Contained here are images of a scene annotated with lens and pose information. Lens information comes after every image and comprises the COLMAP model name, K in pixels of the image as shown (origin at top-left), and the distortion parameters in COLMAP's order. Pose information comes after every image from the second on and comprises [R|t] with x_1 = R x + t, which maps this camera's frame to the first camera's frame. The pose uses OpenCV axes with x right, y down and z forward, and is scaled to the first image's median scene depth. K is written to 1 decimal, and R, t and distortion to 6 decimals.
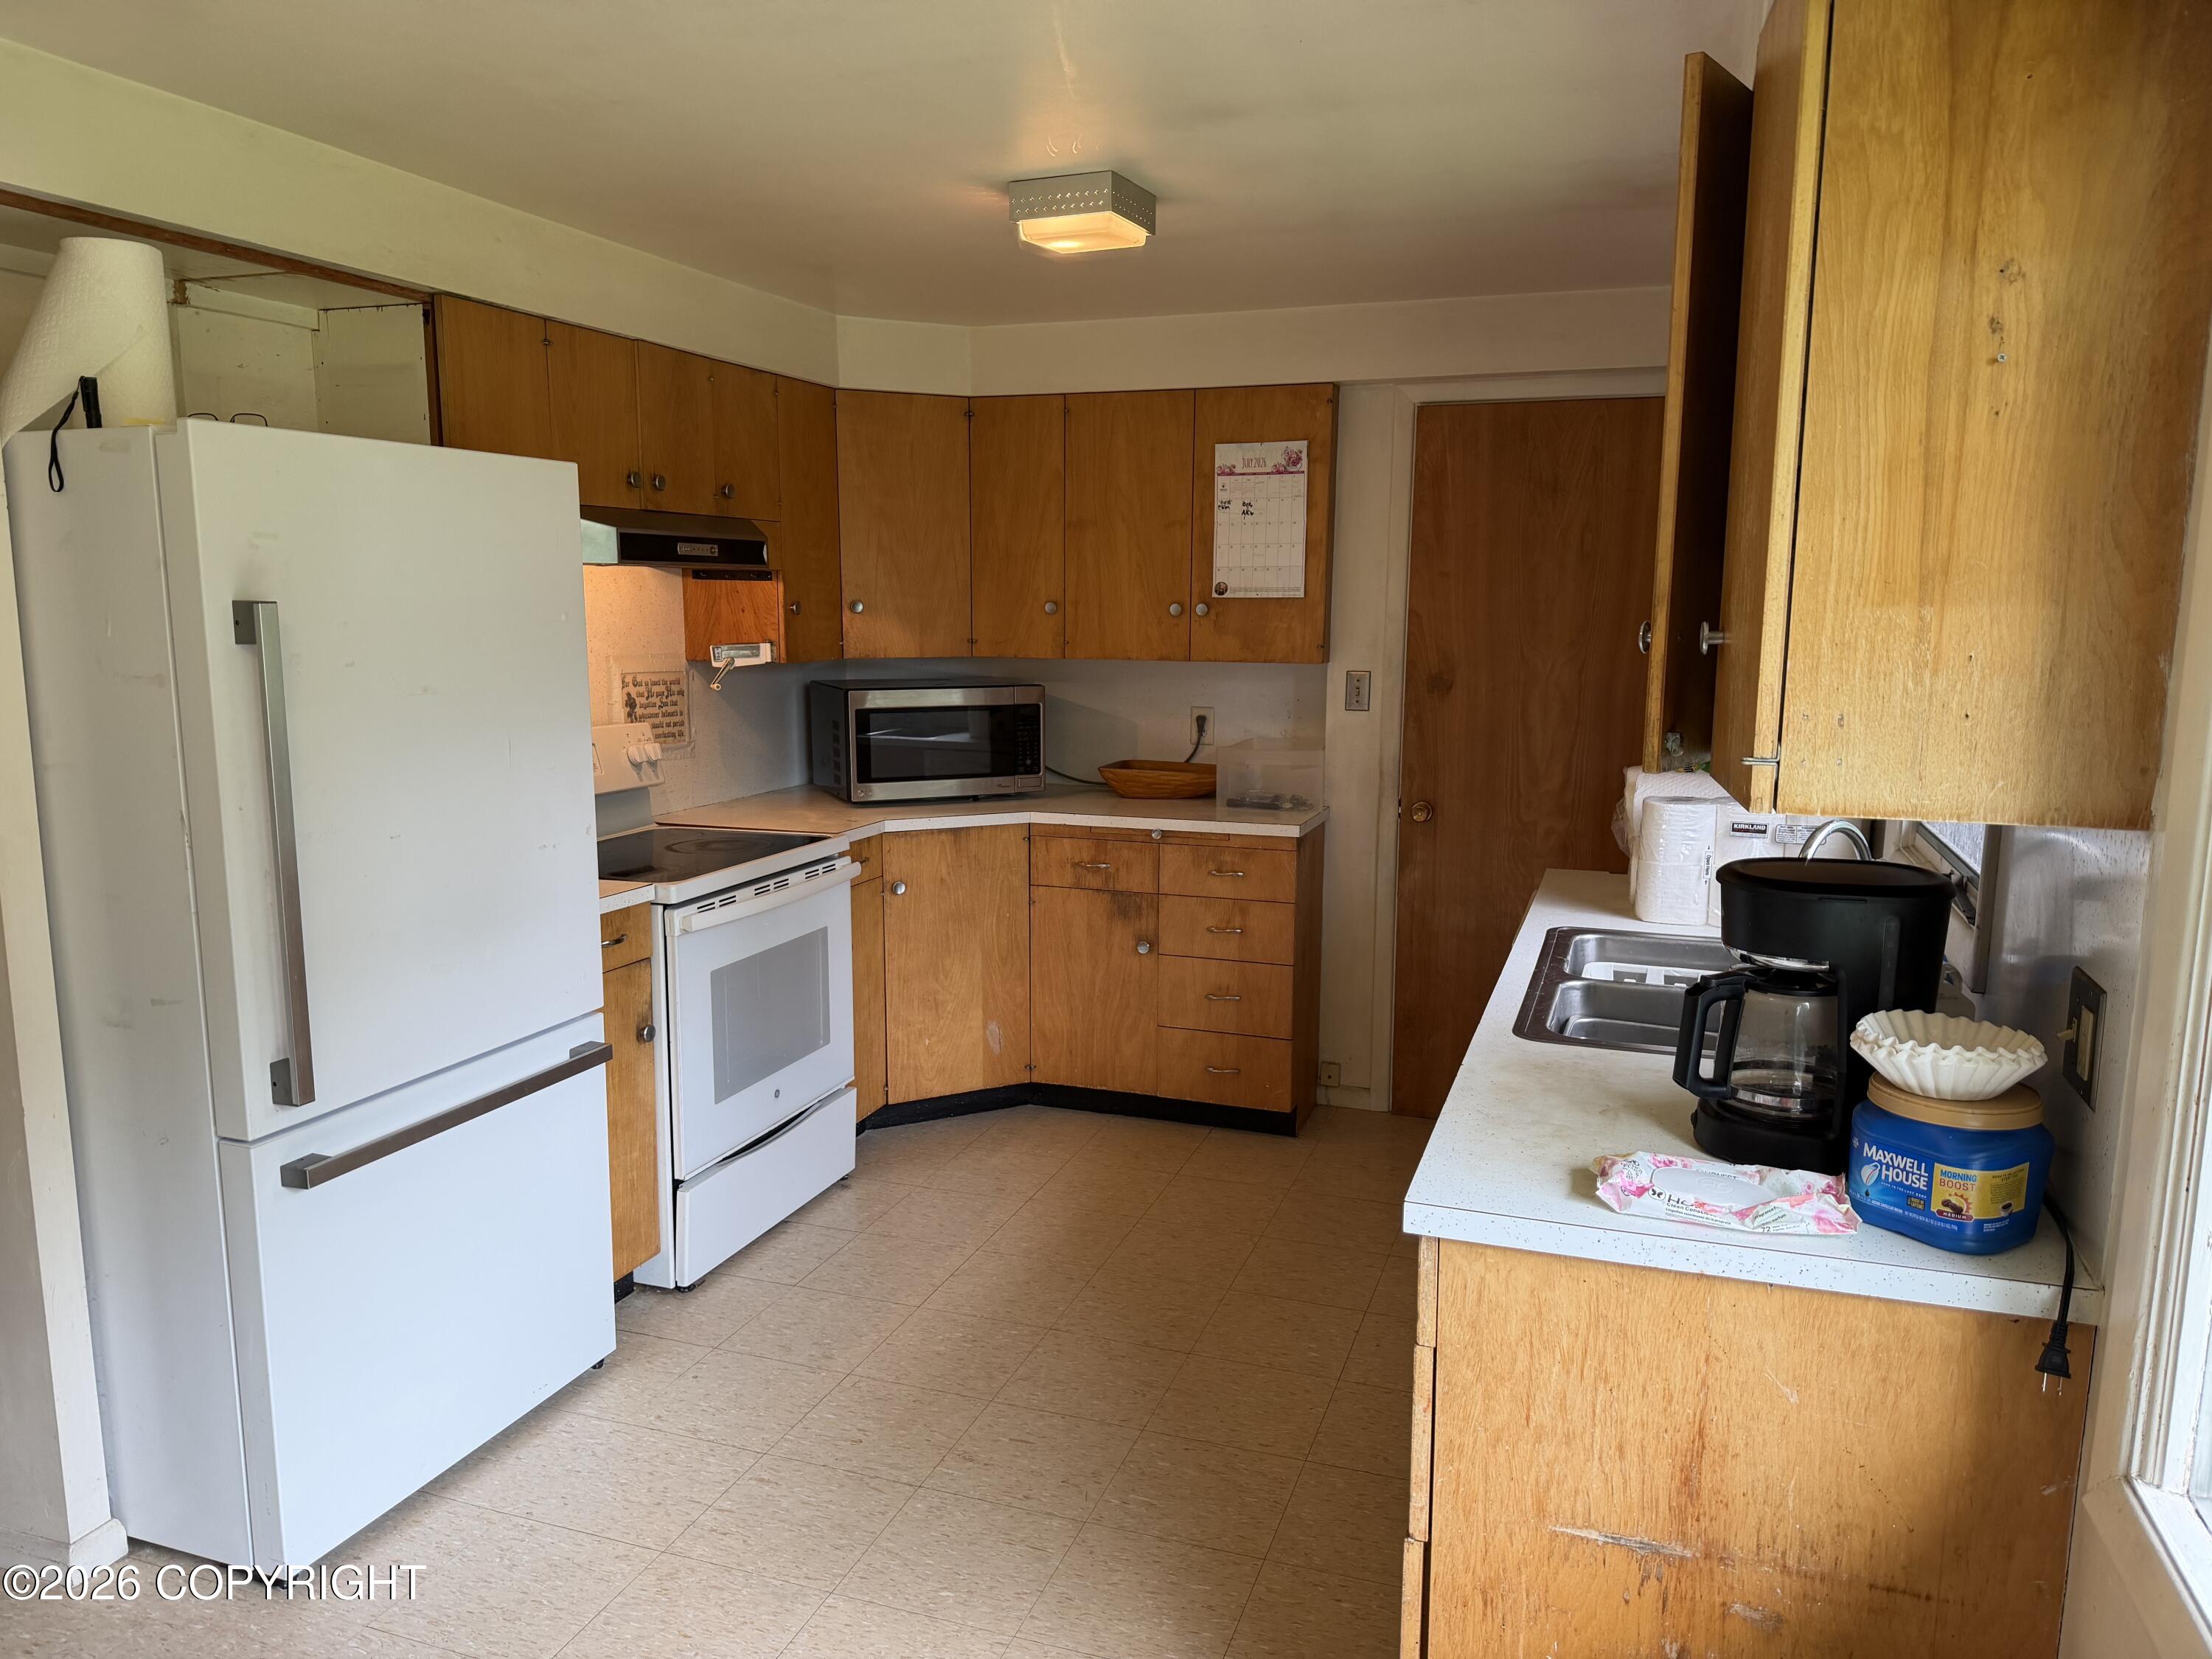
lens RADIAL K [[1536.8, 0, 1168.8], [0, 1536.8, 846.6], [0, 0, 1]] dist [0.087658, -0.117501]
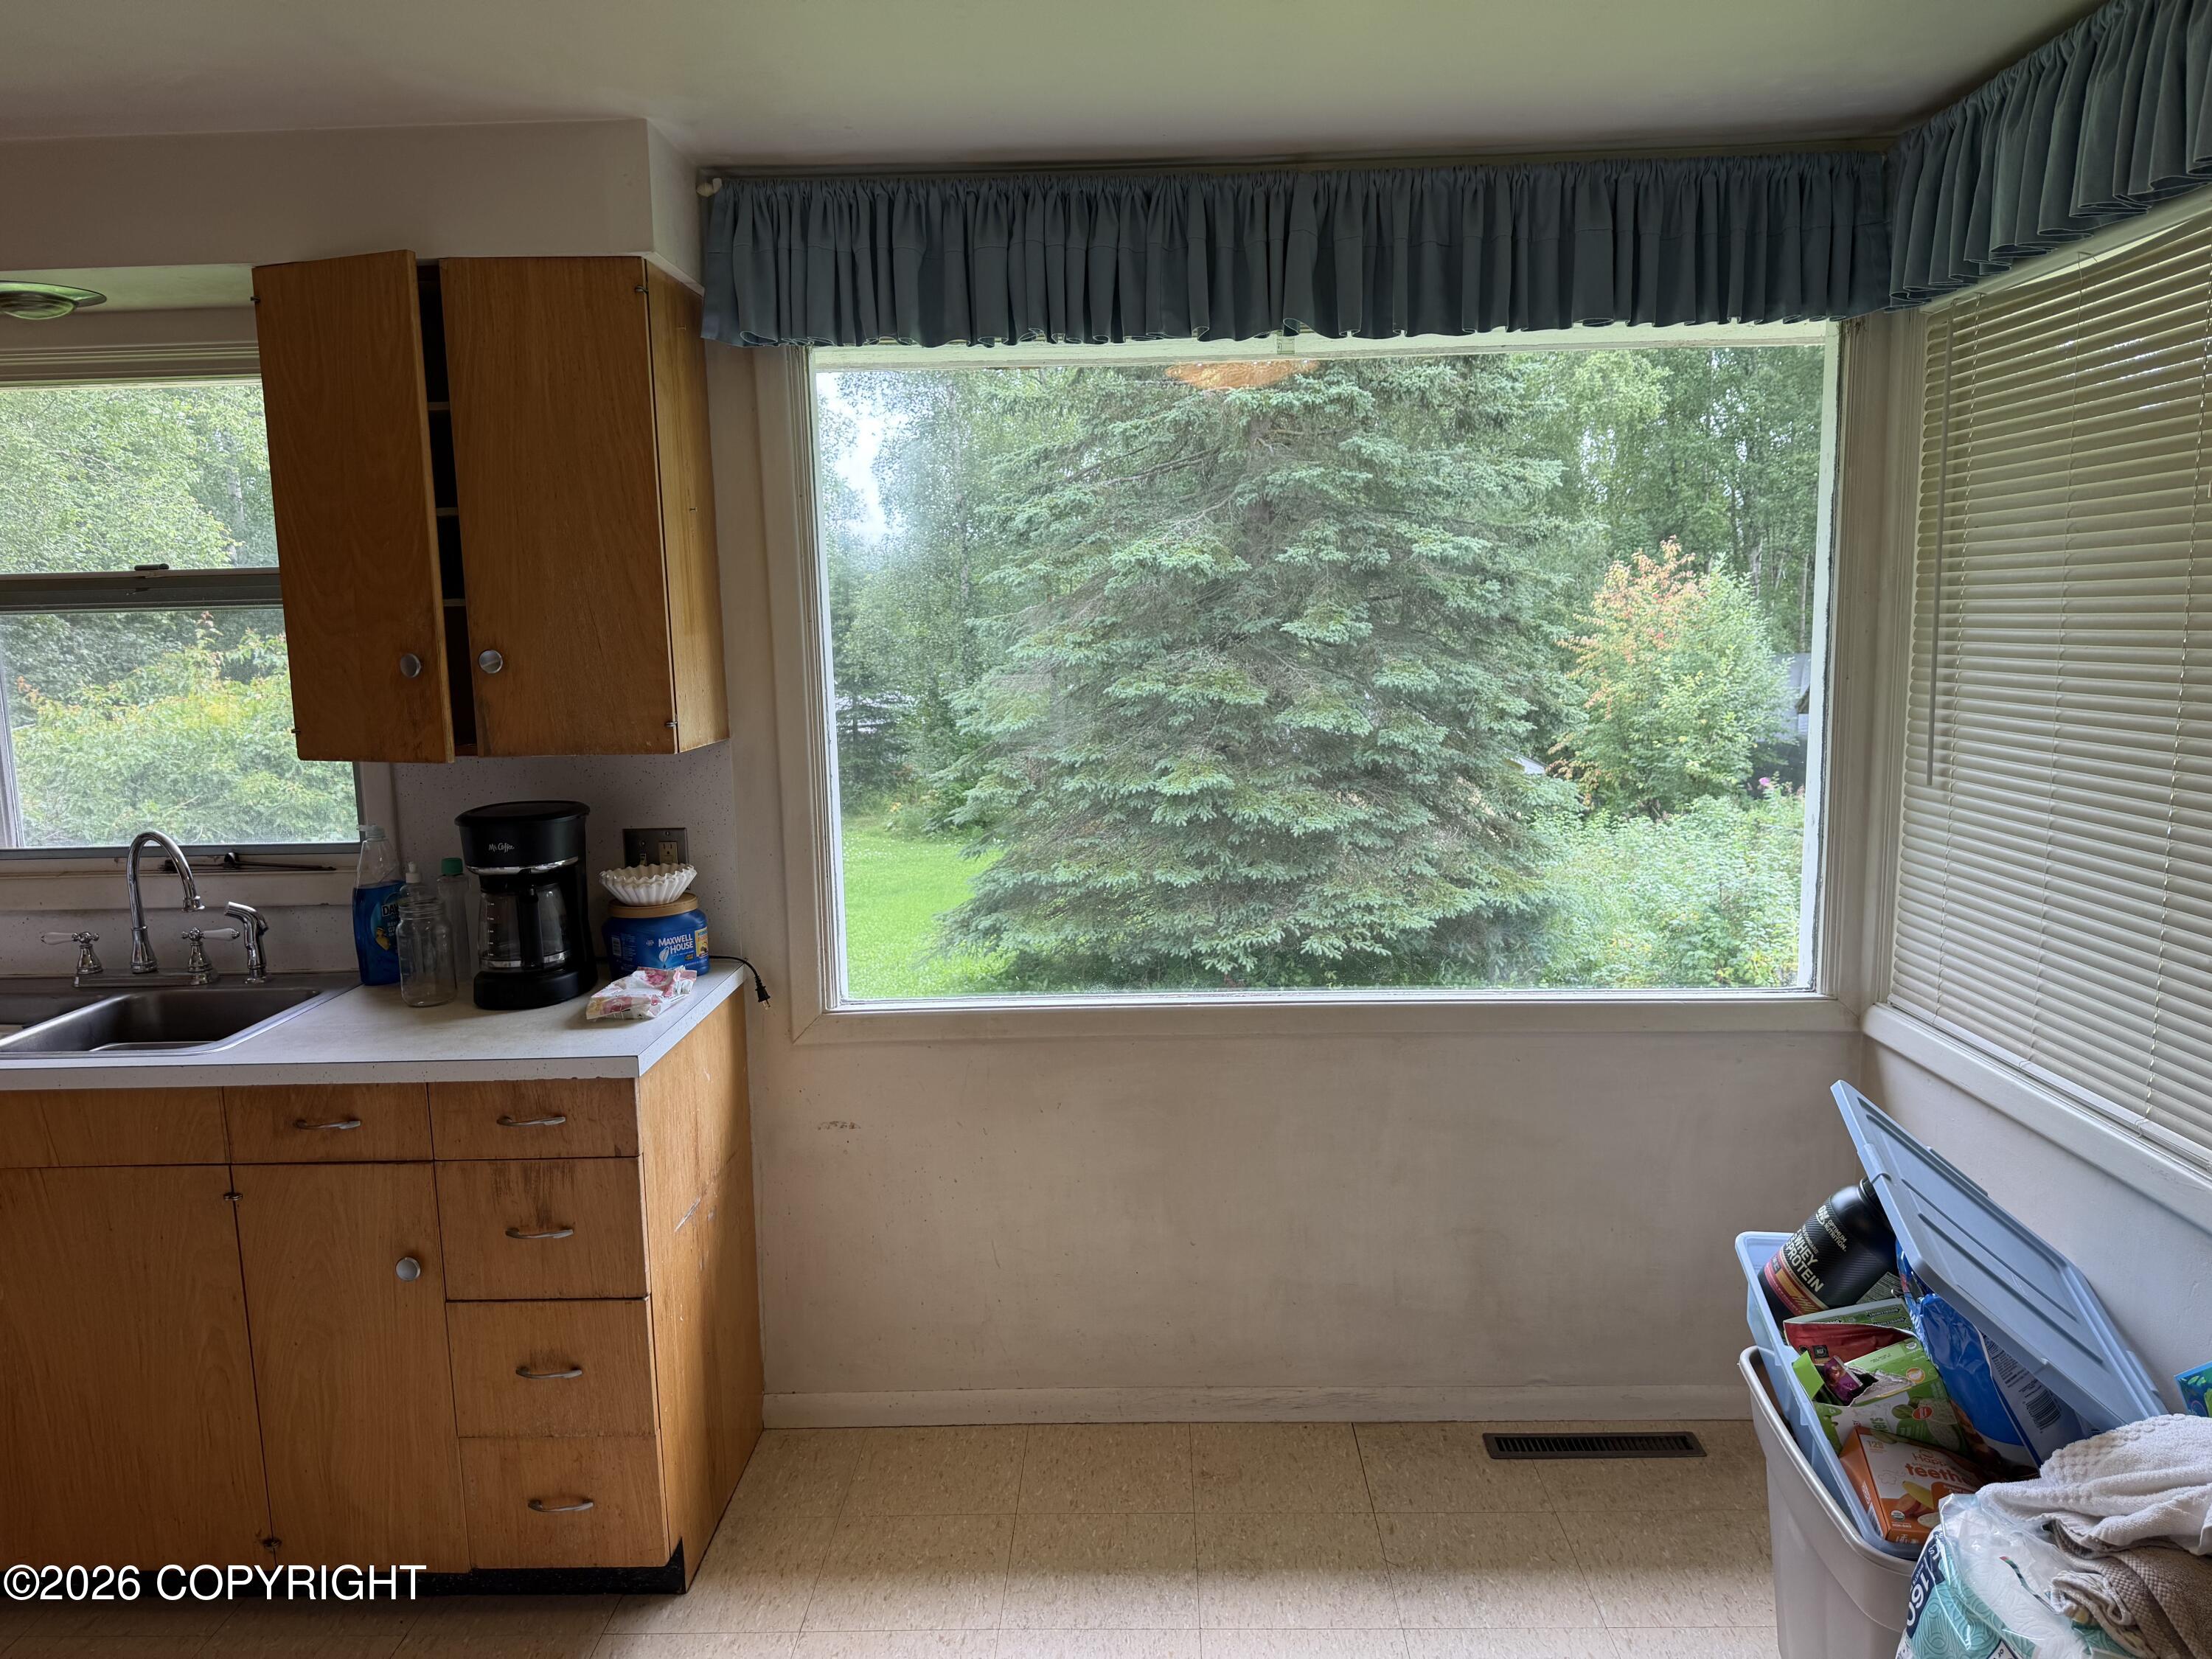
lens RADIAL K [[1536.8, 0, 1111.8], [0, 1536.8, 841.9], [0, 0, 1]] dist [0.087658, -0.117501]
pose [[-0.283064, -0.140419, 0.948766, -0.479143], [0.174496, 0.965175, 0.194908, -0.060000], [-0.943094, 0.220727, -0.248704, 0.332918]]
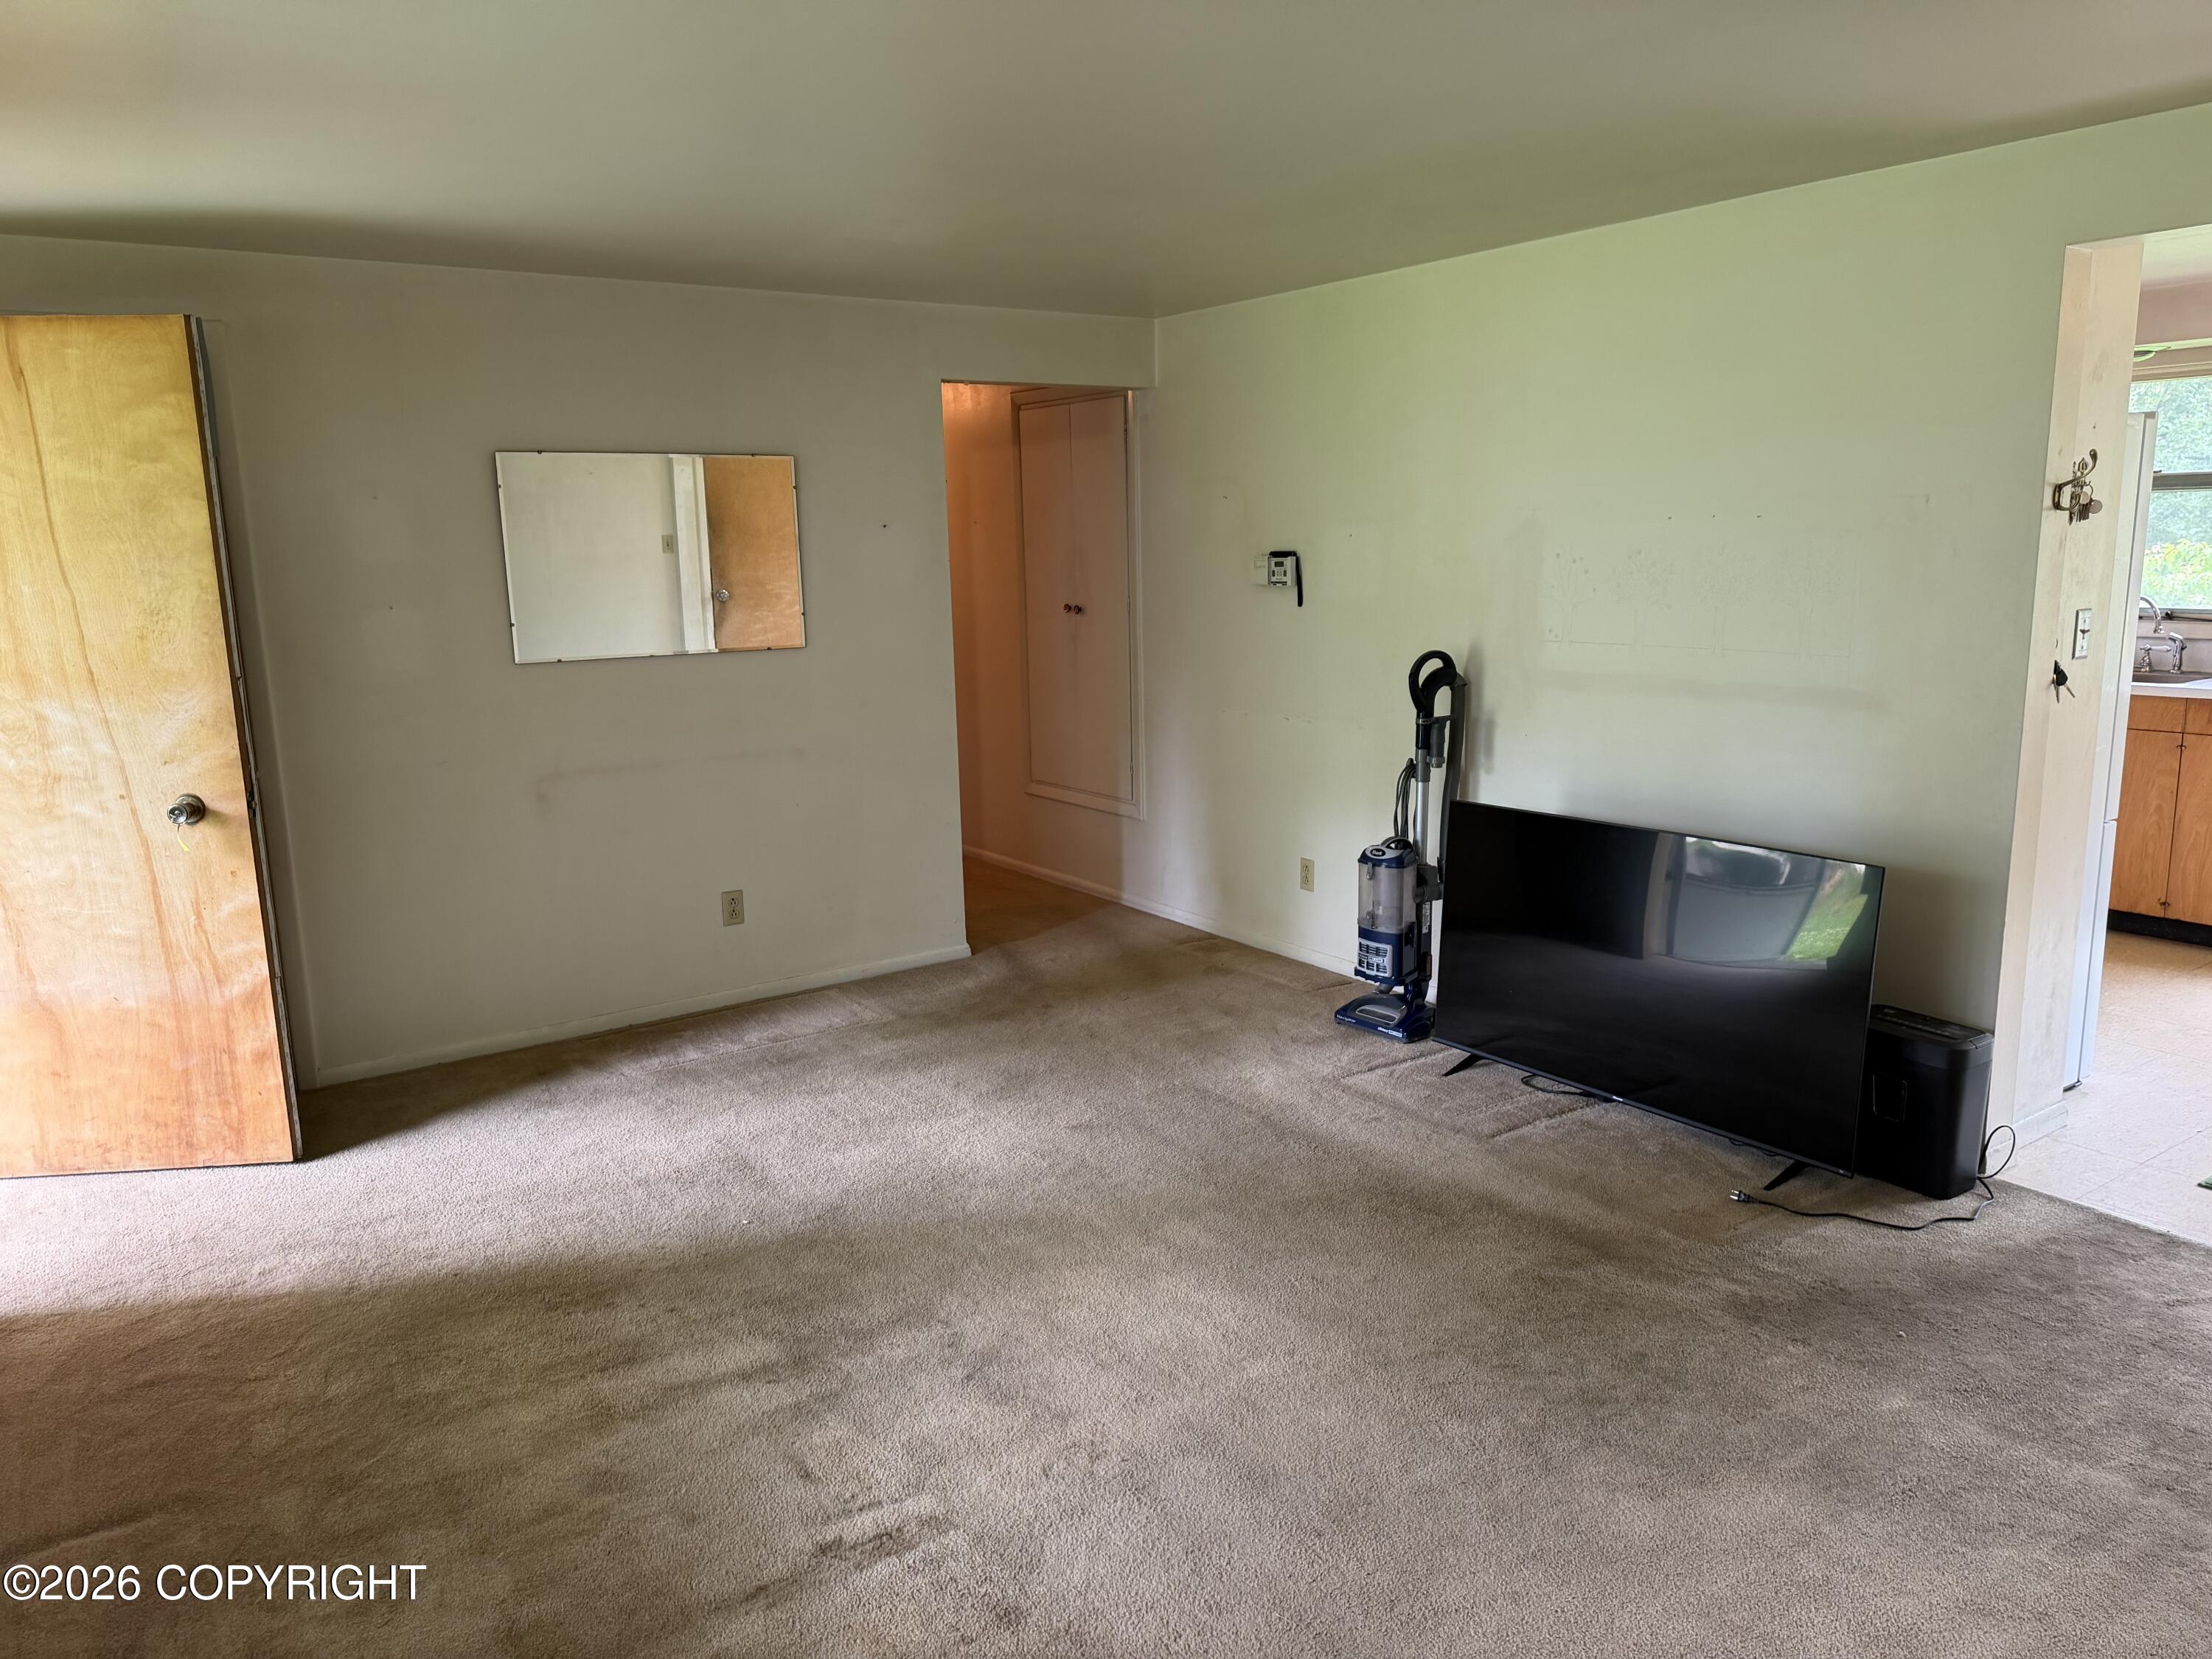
lens RADIAL K [[1536.8, 0, 1110.8], [0, 1536.8, 824.4], [0, 0, 1]] dist [0.087658, -0.117501]
pose [[0.607056, -0.166936, 0.776927, -1.408914], [0.154552, 0.983819, 0.090630, -0.075015], [-0.779485, 0.065058, 0.623033, 0.406392]]
